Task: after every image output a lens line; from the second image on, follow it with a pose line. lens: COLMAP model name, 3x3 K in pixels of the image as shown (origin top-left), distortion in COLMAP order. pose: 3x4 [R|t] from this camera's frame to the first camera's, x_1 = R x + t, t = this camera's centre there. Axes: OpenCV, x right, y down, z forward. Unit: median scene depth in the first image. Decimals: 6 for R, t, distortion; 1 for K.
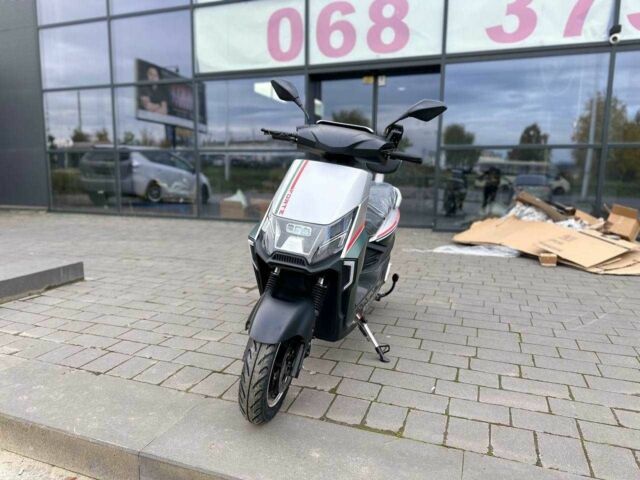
lens RADIAL K [[452.0, 0, 317.2], [0, 452.0, 238.5], [0, 0, 1]] dist [0.025063, -0.001179]
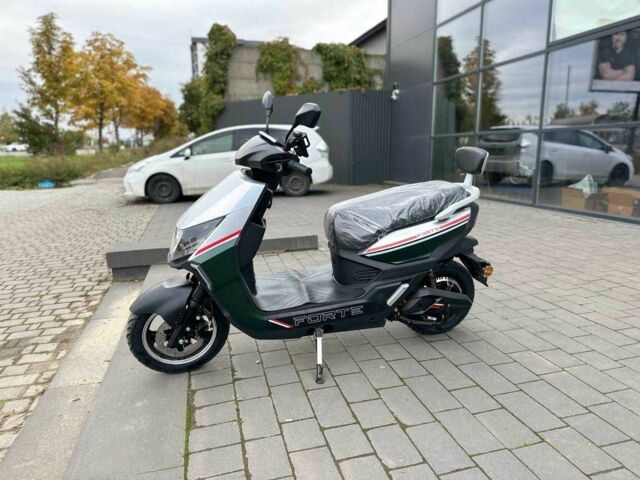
lens RADIAL K [[443.8, 0, 317.6], [0, 443.8, 256.2], [0, 0, 1]] dist [-0.001333, -0.008051]
pose [[0.571401, 0.173599, -0.802100, 0.528469], [-0.097760, 0.984810, 0.143500, -0.074206], [0.814827, -0.003583, 0.579693, 0.291574]]
